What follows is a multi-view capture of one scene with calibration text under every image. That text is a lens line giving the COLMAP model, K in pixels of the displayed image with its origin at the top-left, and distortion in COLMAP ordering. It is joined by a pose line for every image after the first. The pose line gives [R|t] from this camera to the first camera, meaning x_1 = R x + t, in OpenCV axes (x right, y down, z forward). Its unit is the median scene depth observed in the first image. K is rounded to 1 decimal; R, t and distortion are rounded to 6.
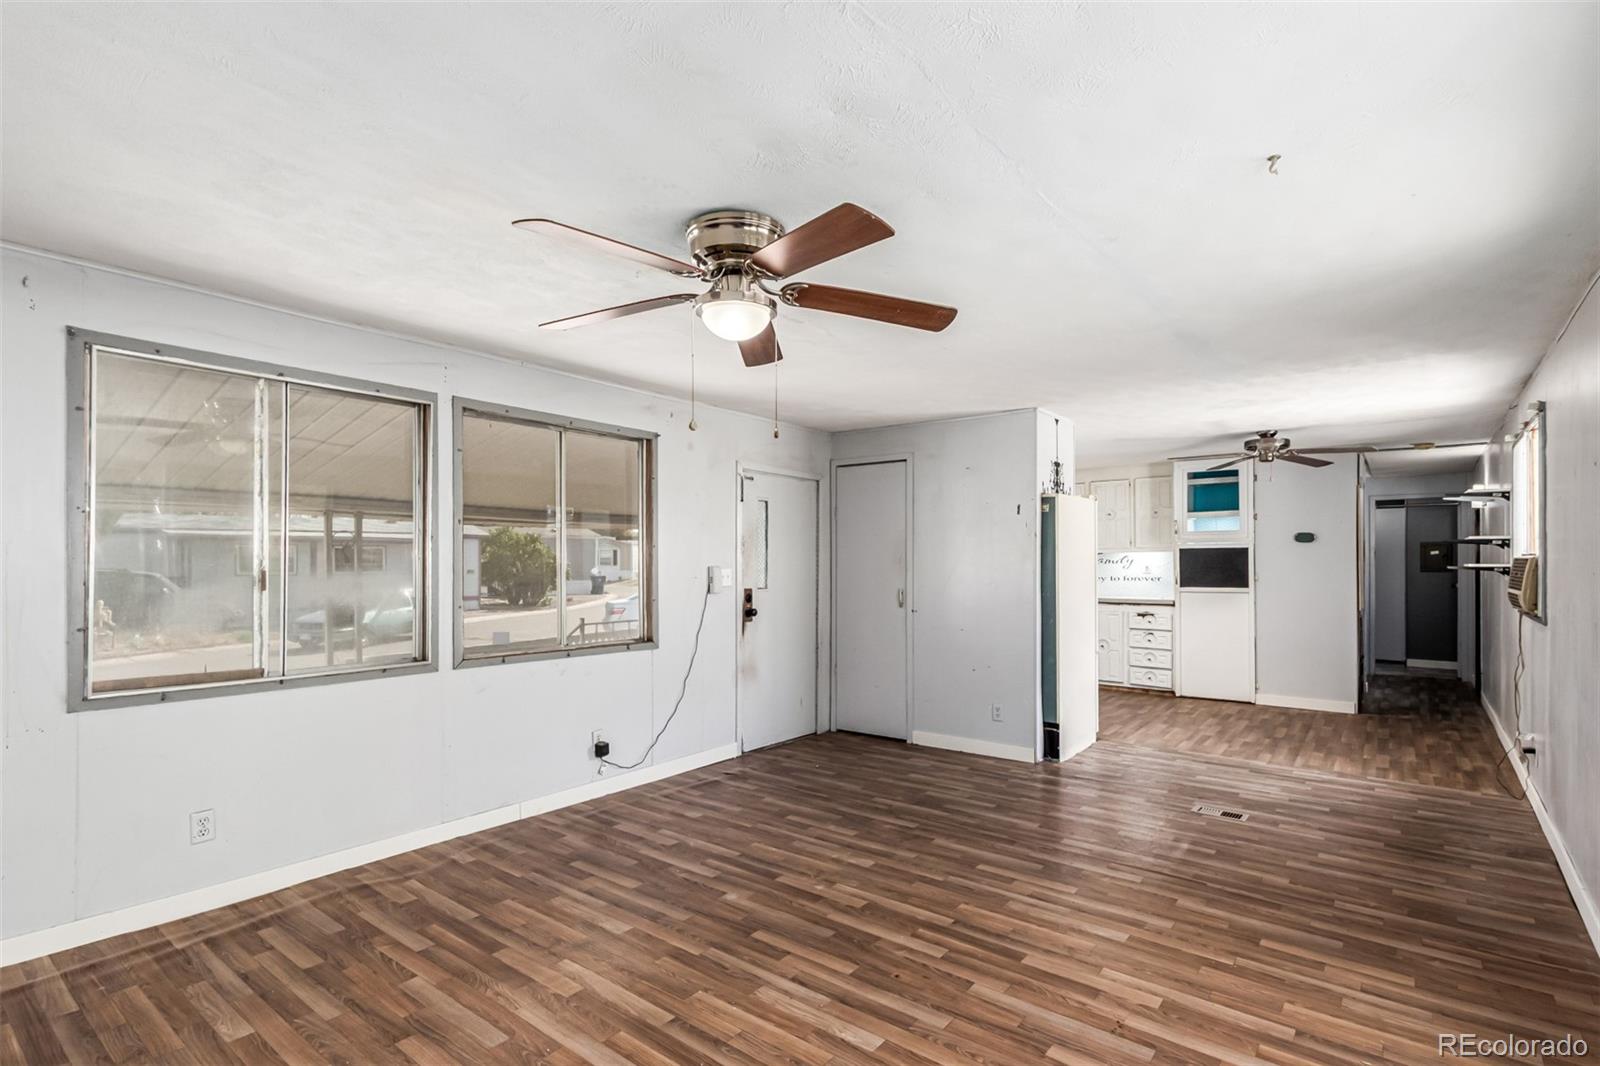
lens RADIAL K [[776.0, 0, 801.6], [0, 776.0, 556.2], [0, 0, 1]] dist [0.011321, -0.004862]
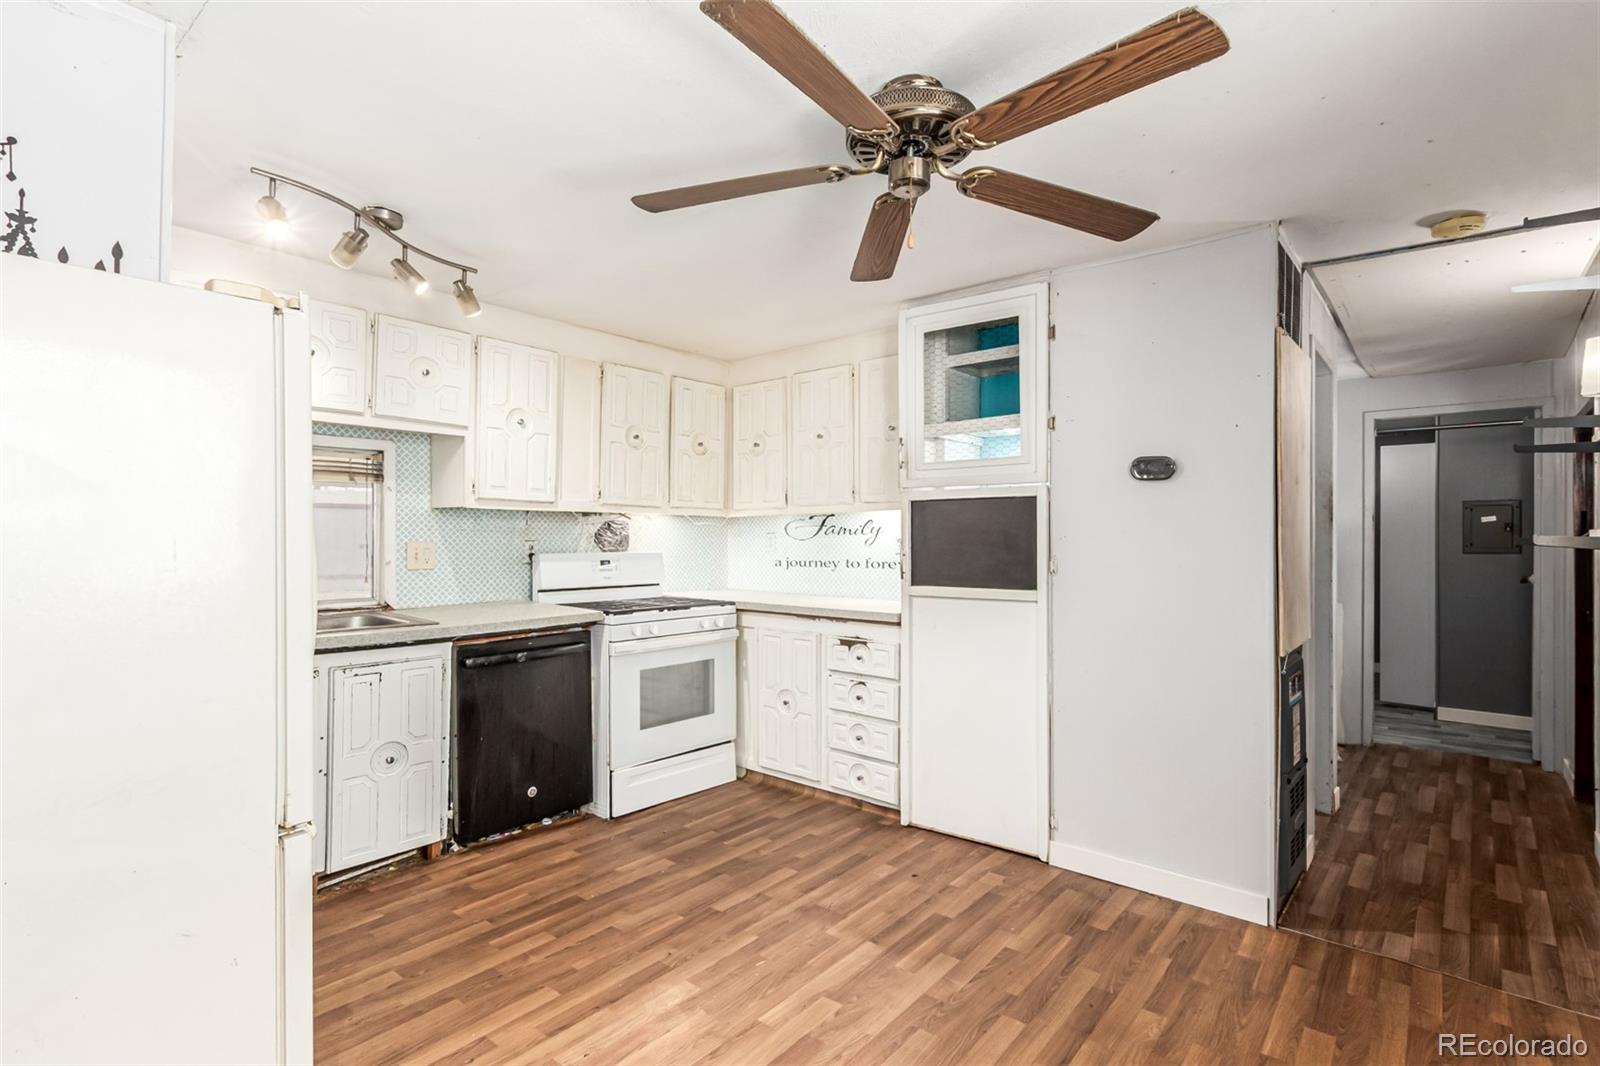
lens RADIAL K [[776.0, 0, 806.1], [0, 776.0, 533.3], [0, 0, 1]] dist [0.011321, -0.004862]
pose [[0.999139, 0.003531, -0.041346, 0.662722], [-0.003425, 0.999991, 0.002653, 0.012129], [0.041355, -0.002509, 0.999141, 0.808489]]
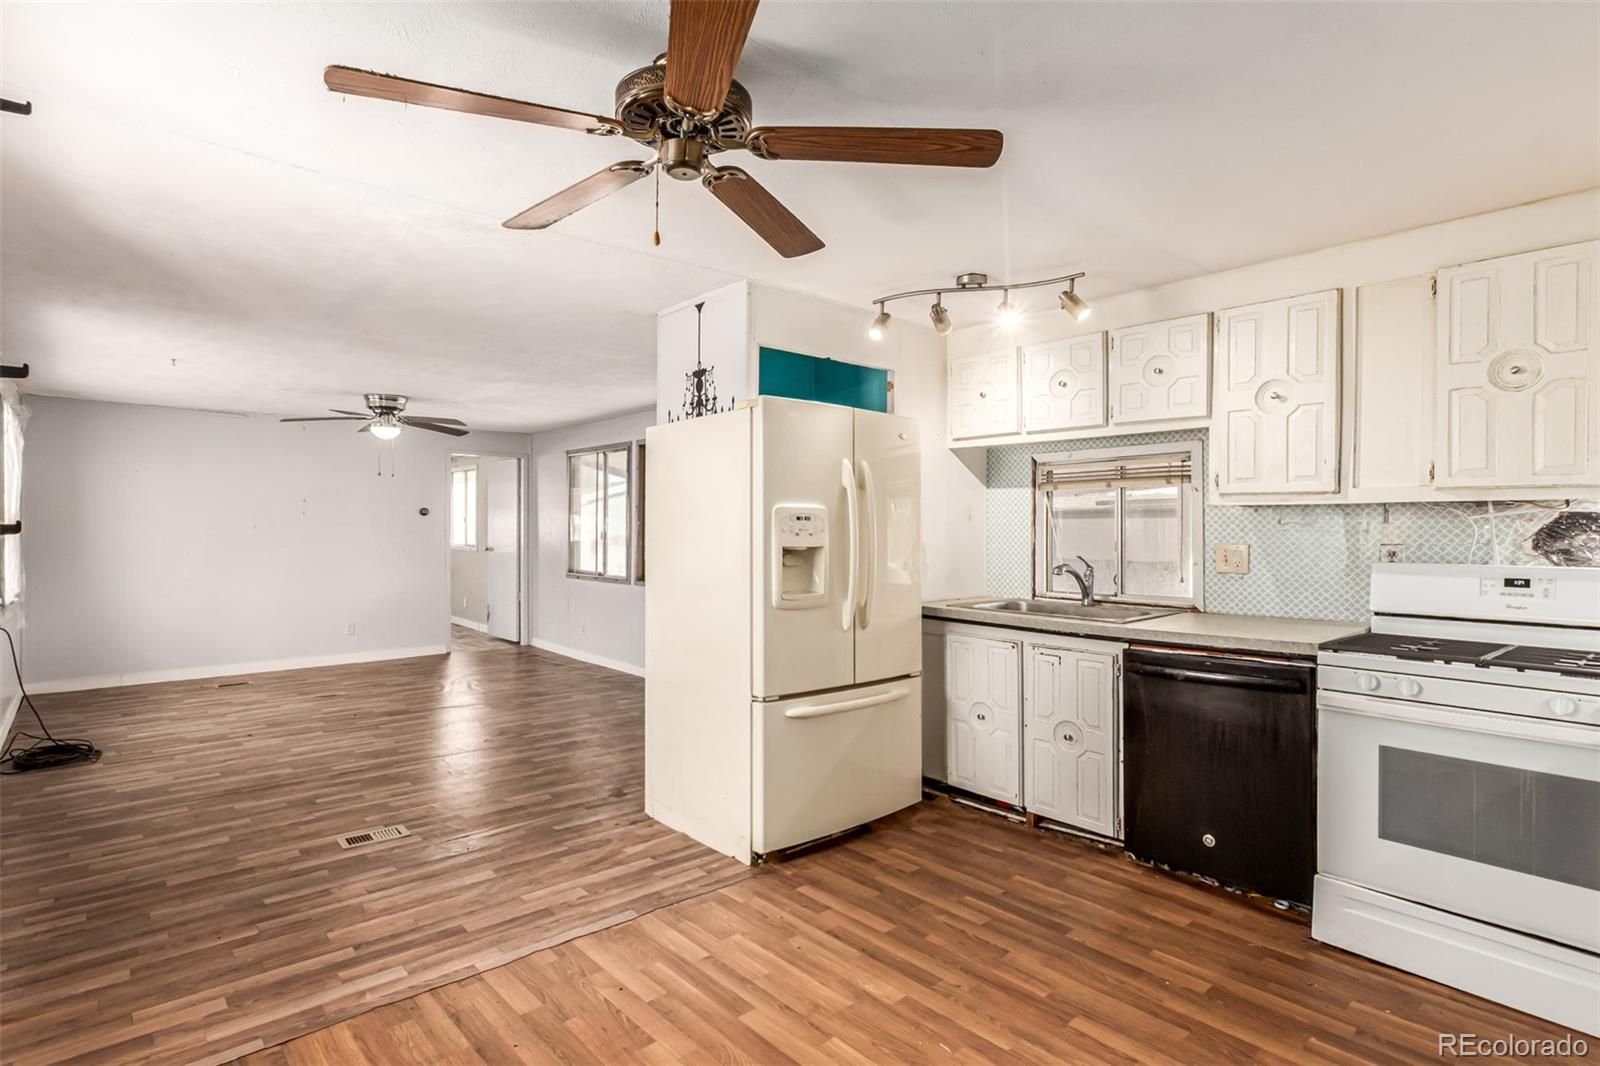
lens RADIAL K [[776.0, 0, 780.5], [0, 776.0, 542.2], [0, 0, 1]] dist [0.011321, -0.004862]
pose [[-0.182961, 0.010399, -0.983065, 1.012356], [0.000201, 0.999944, 0.010540, 0.014617], [0.983120, 0.001731, -0.182953, 1.265075]]
